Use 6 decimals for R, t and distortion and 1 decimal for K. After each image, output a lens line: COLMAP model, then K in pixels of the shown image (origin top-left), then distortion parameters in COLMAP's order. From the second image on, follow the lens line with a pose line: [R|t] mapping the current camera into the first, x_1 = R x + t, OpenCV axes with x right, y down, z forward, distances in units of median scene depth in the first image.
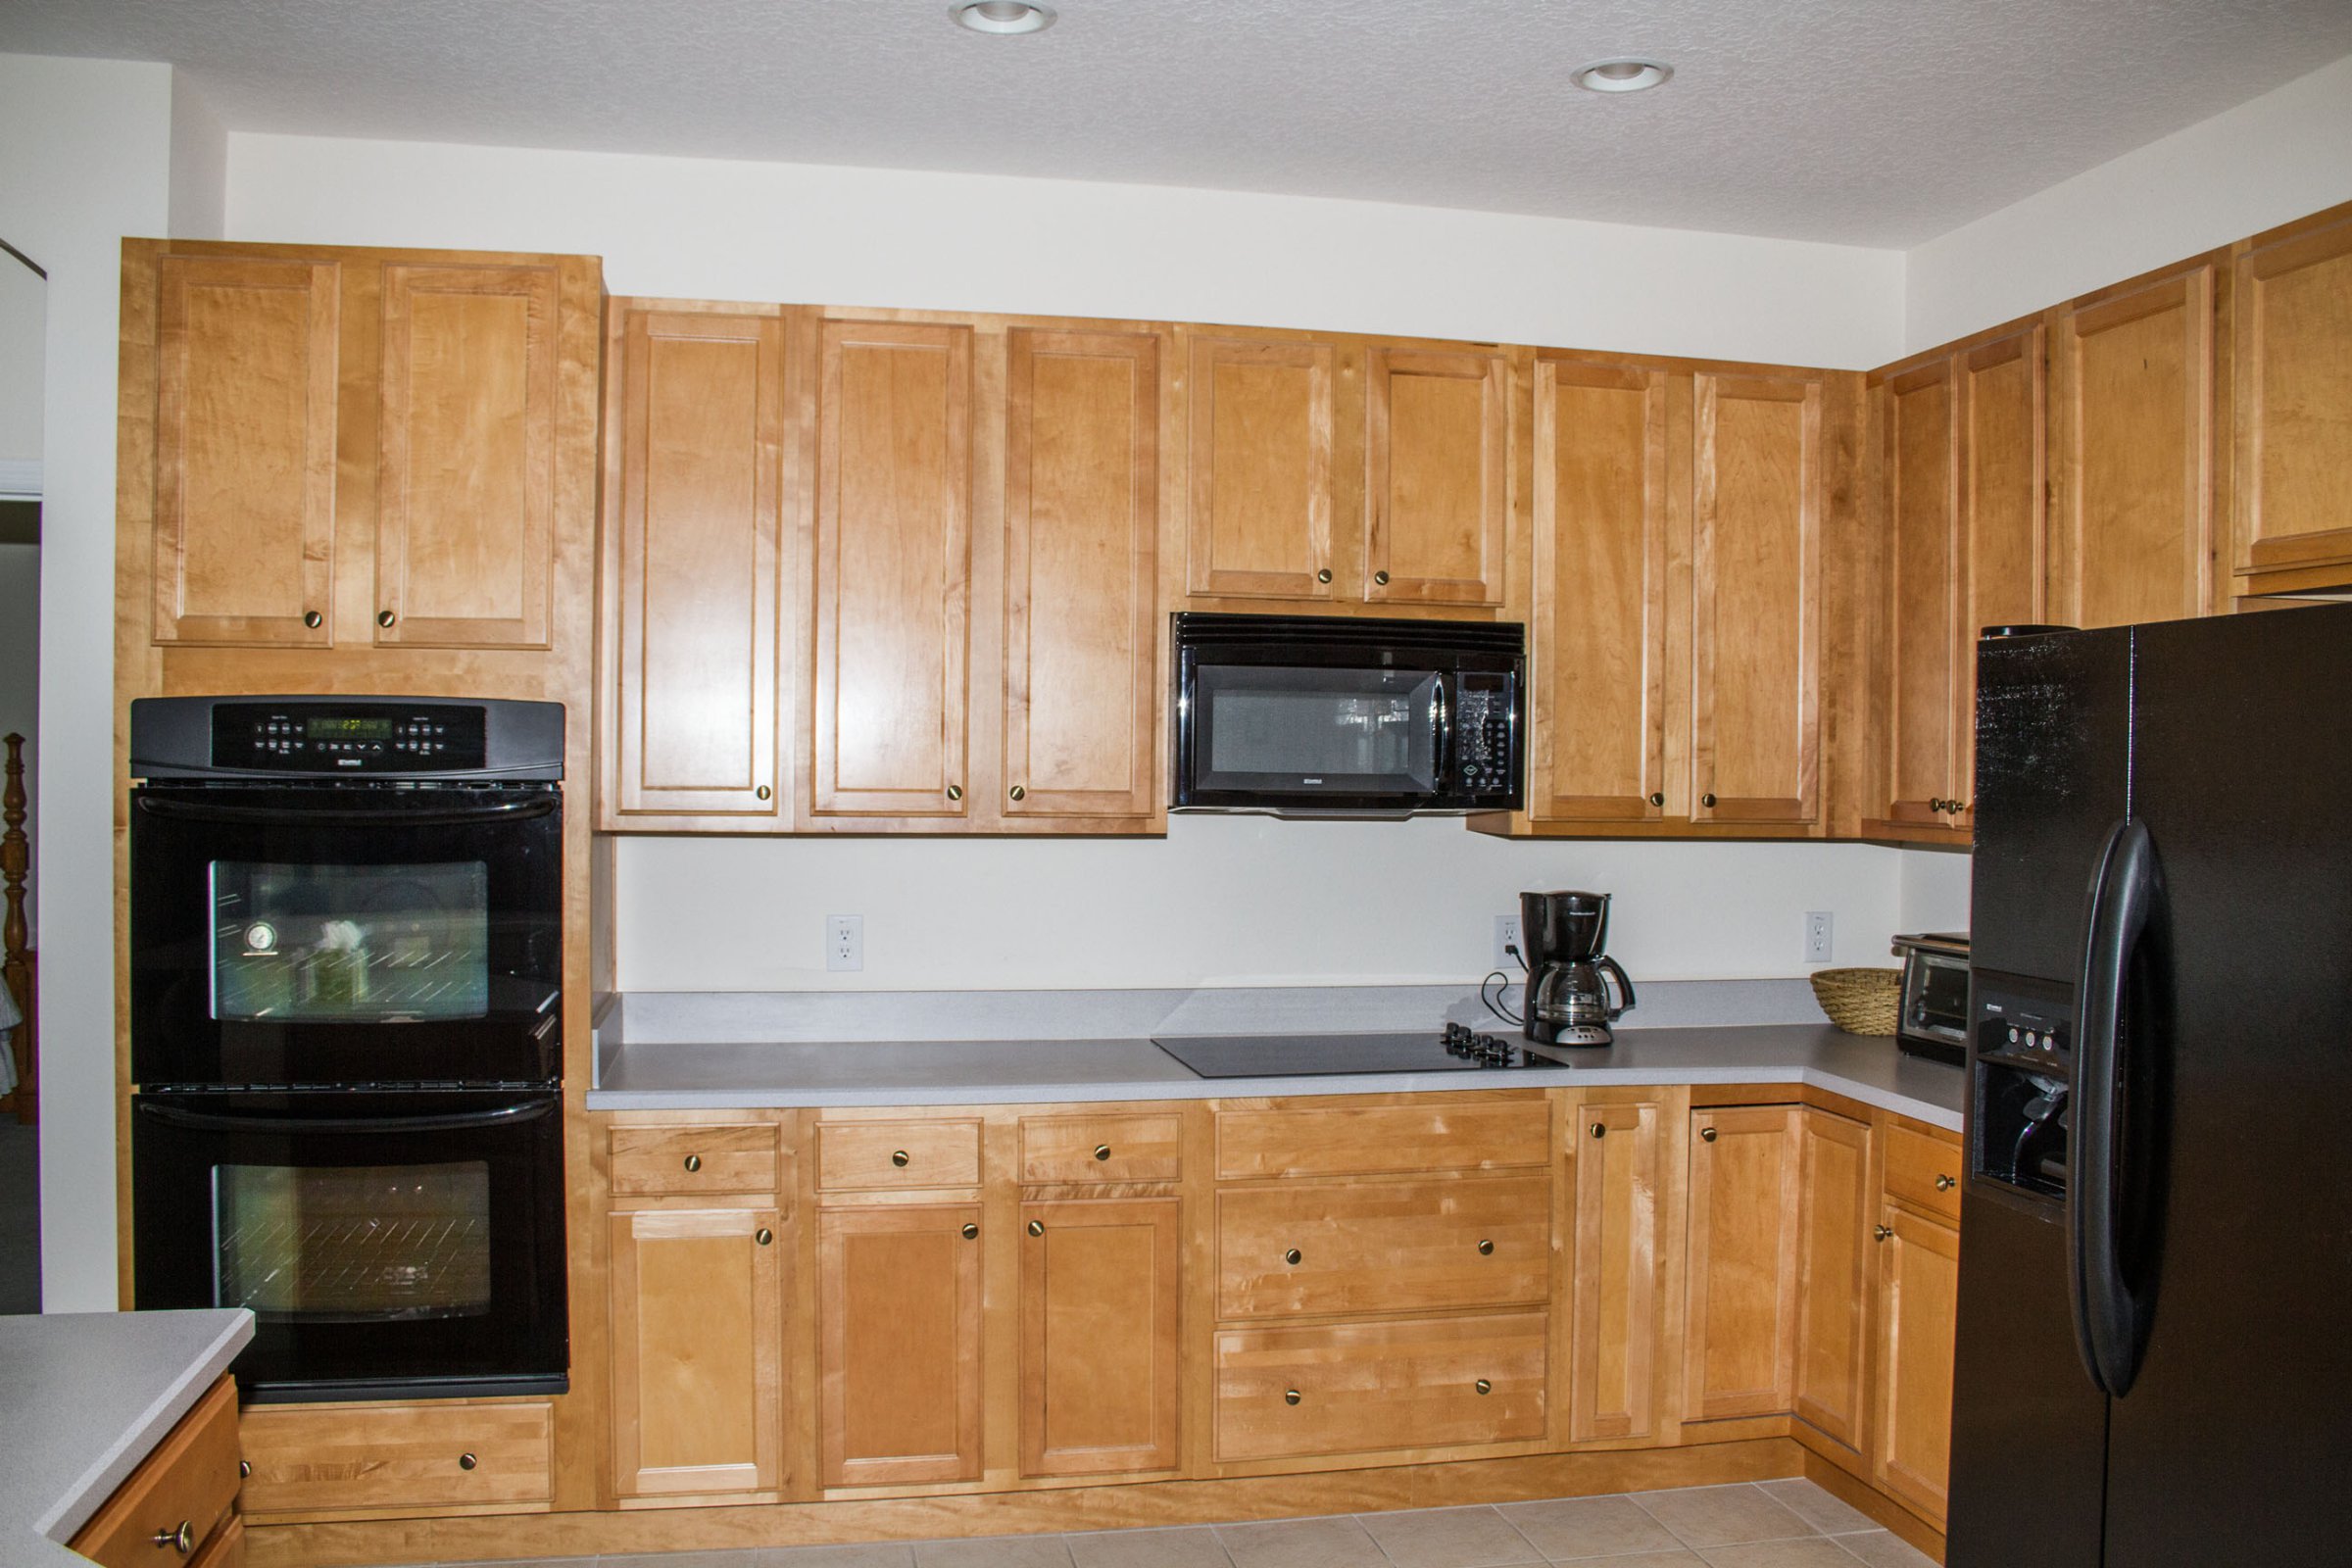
lens RADIAL K [[1916.3, 0, 1140.0], [0, 1916.3, 799.5], [0, 0, 1]] dist [-0.175461, 0.160231]
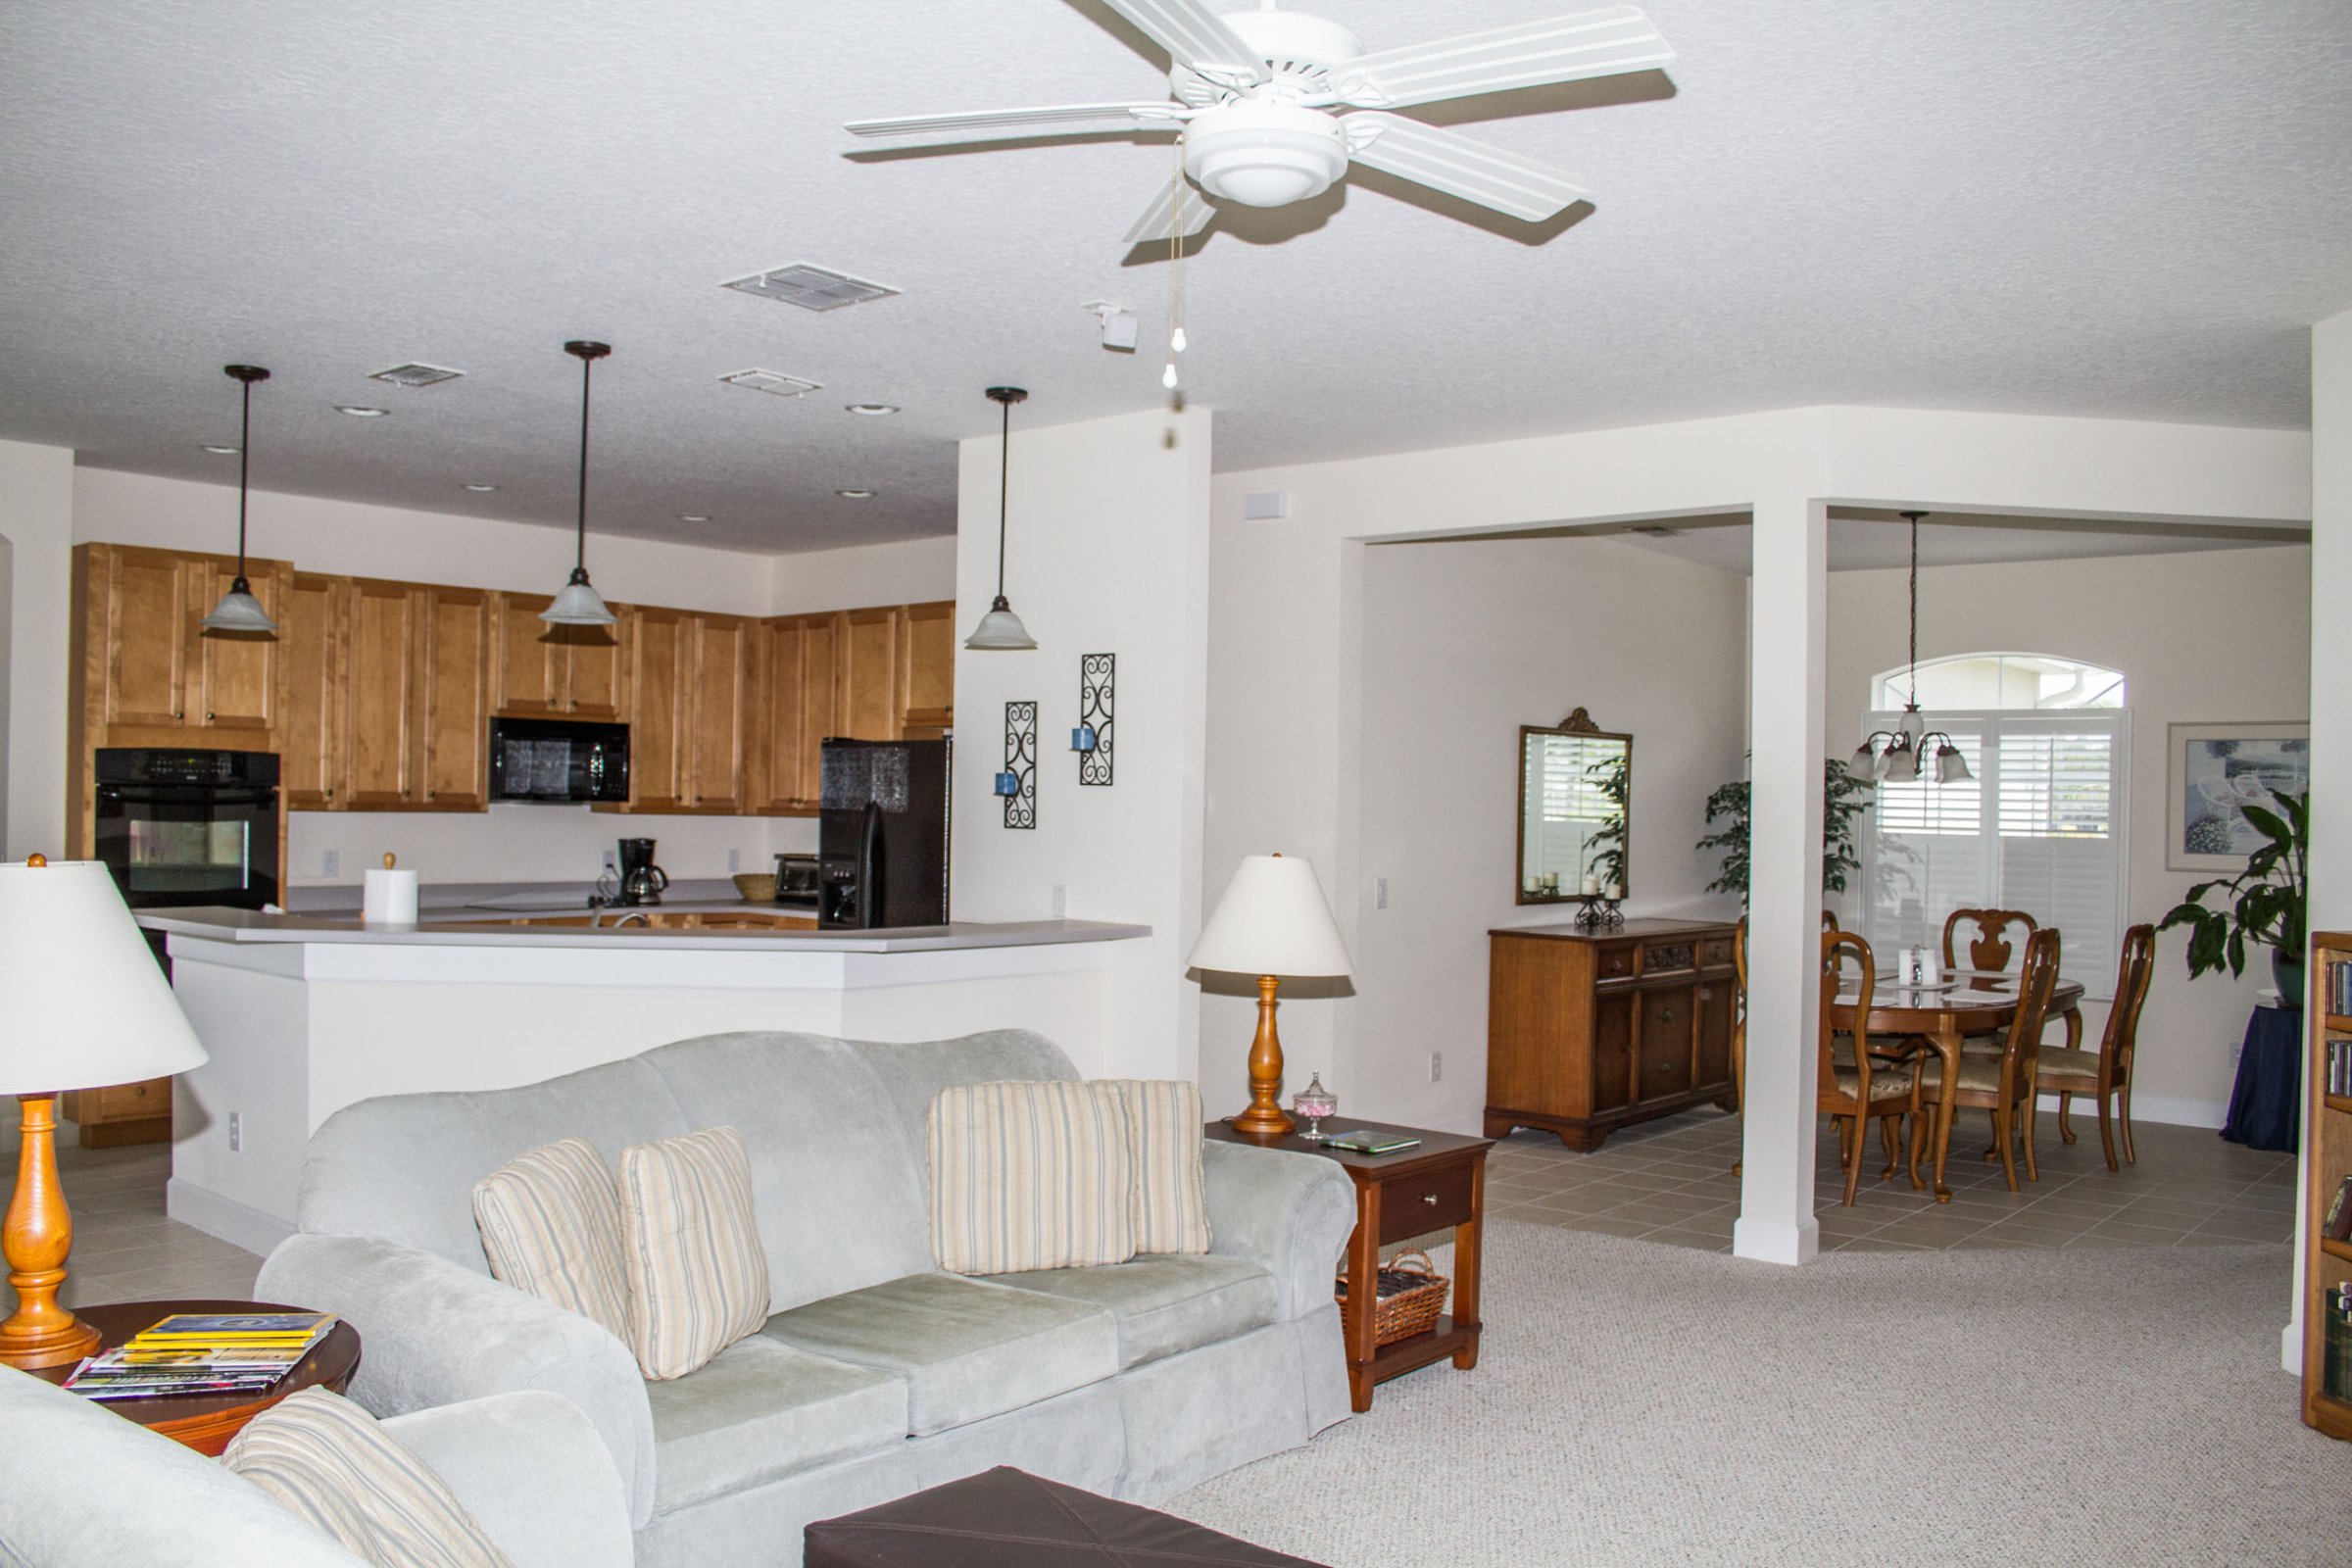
lens RADIAL K [[1916.3, 0, 1140.0], [0, 1916.3, 799.5], [0, 0, 1]] dist [-0.175461, 0.160231]
pose [[0.788255, 0.003589, 0.615339, -0.771562], [0.002311, 0.999959, -0.008793, 0.025180], [-0.615345, 0.008353, 0.788214, -1.289979]]
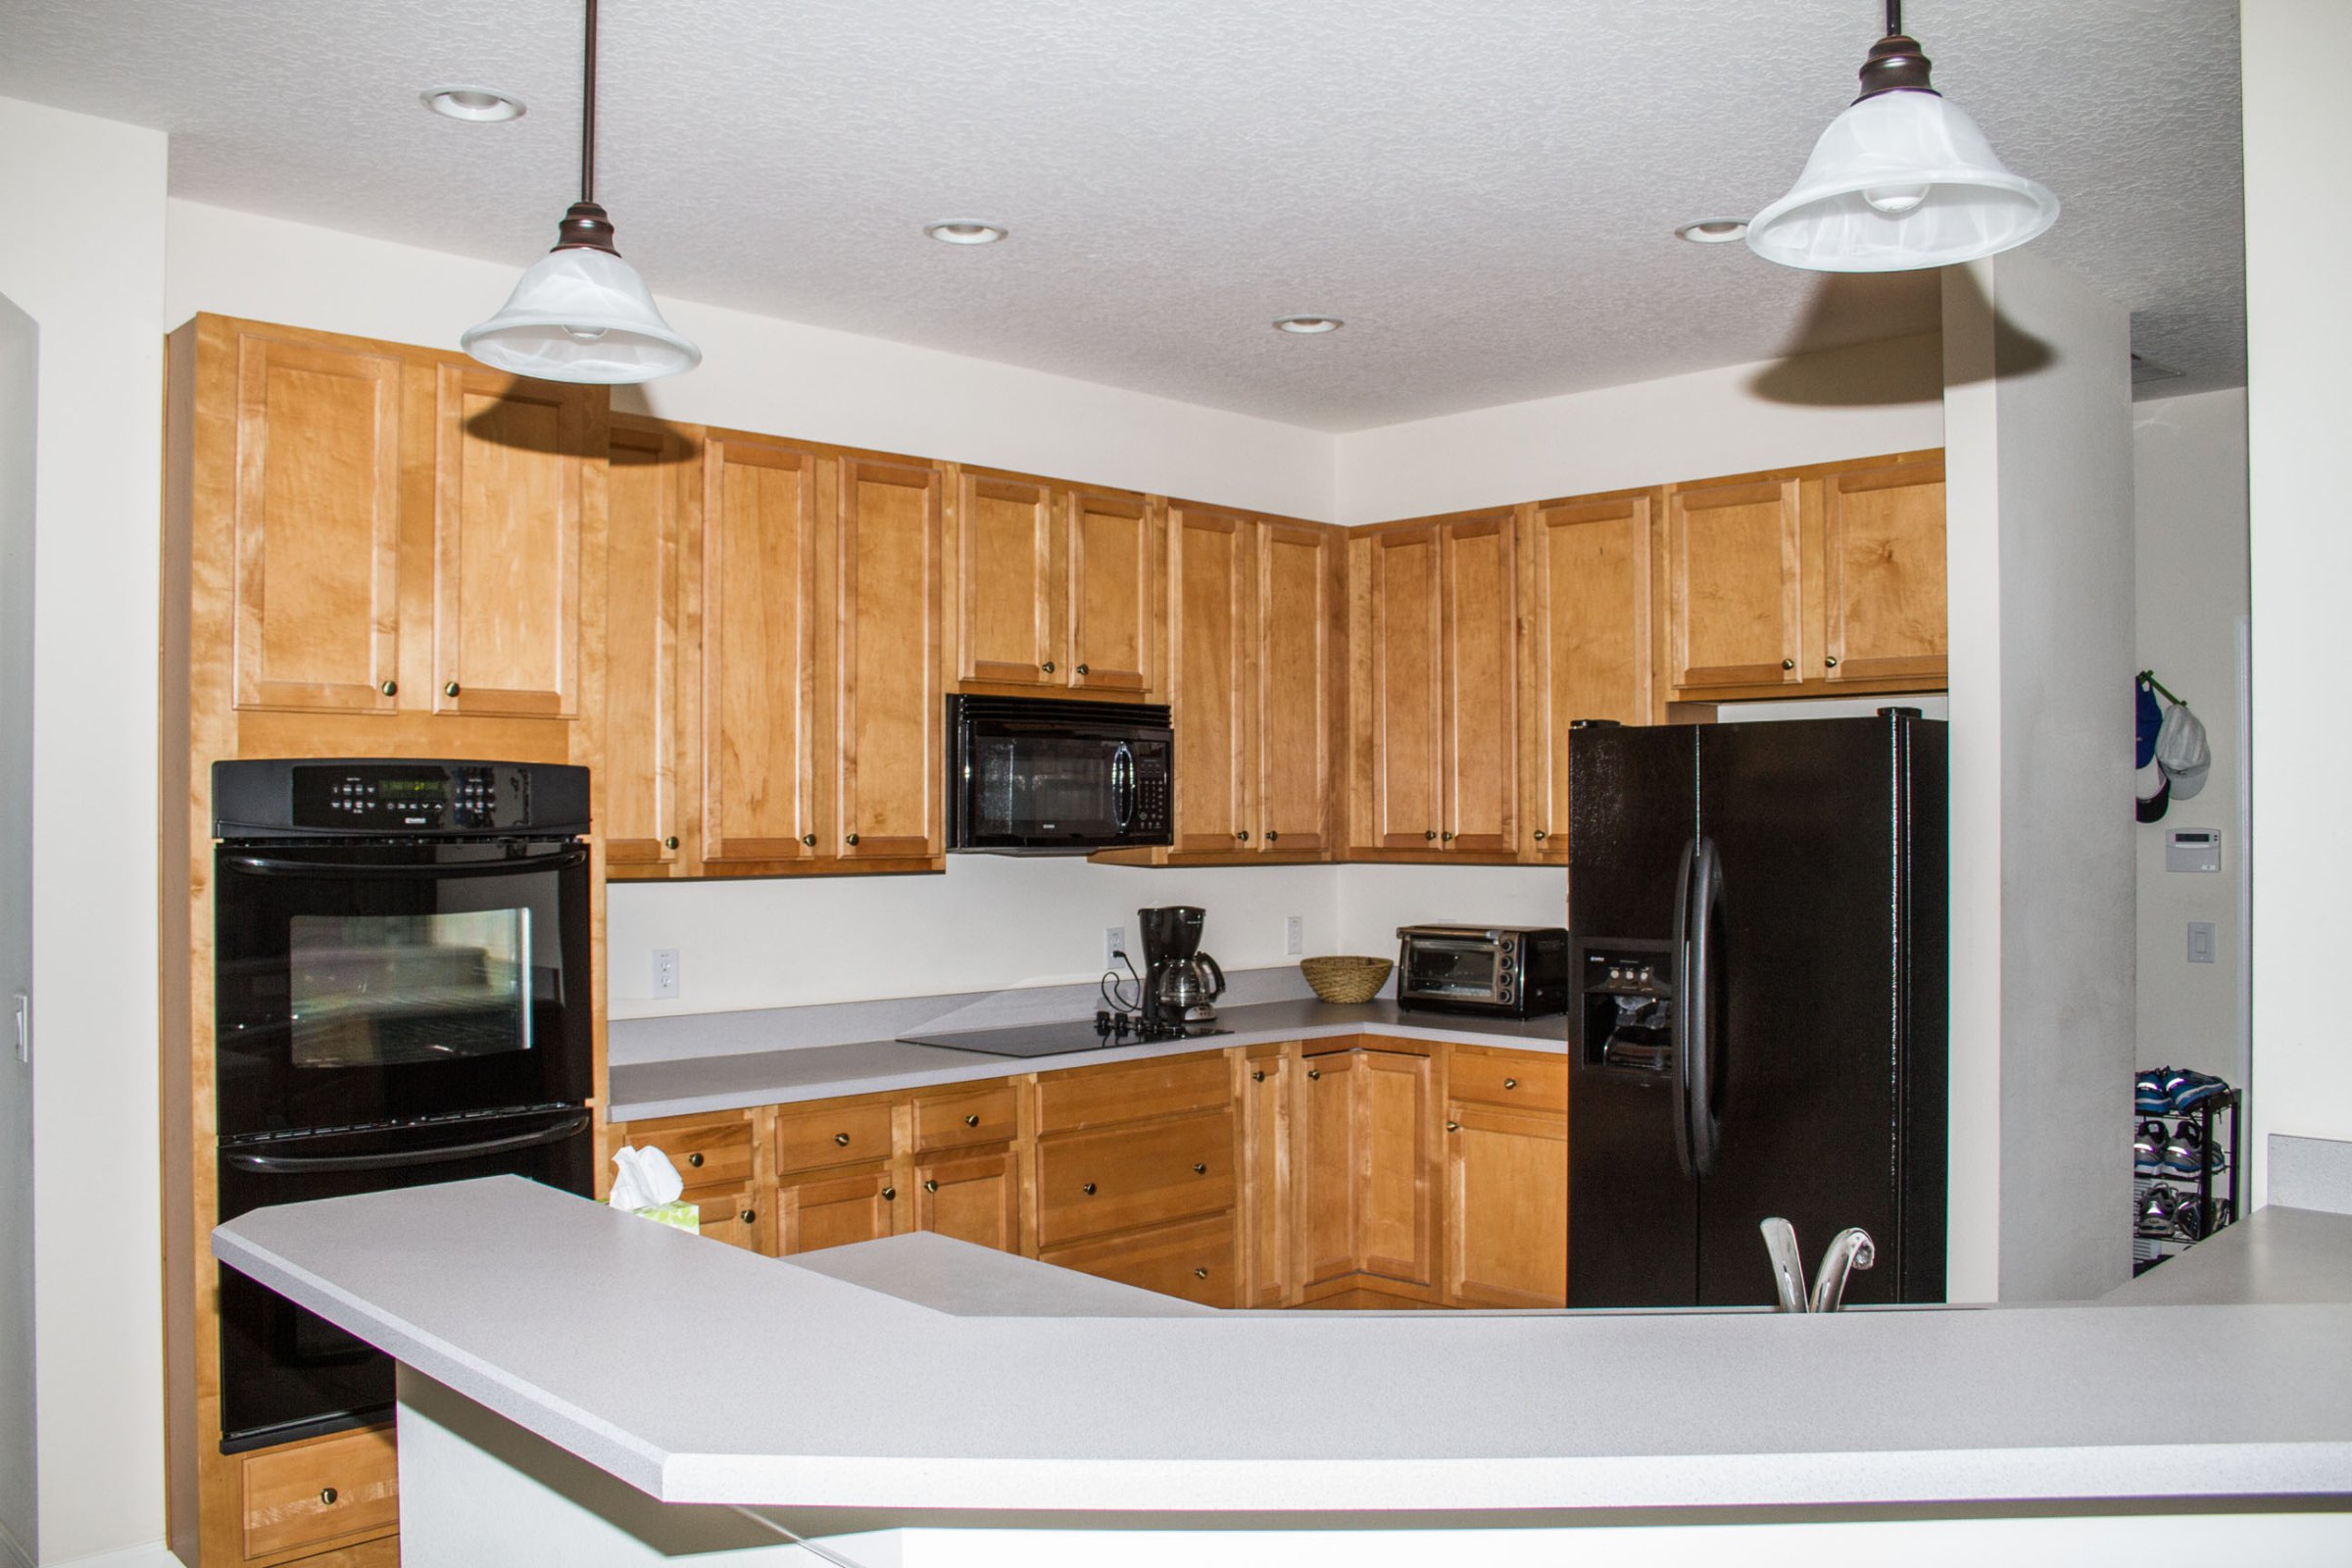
lens RADIAL K [[1916.3, 0, 1140.0], [0, 1916.3, 799.5], [0, 0, 1]] dist [-0.175461, 0.160231]
pose [[0.839520, -0.008422, 0.543263, -0.564017], [0.021766, 0.999599, -0.018139, -0.002785], [-0.542892, 0.027053, 0.839366, -0.119611]]
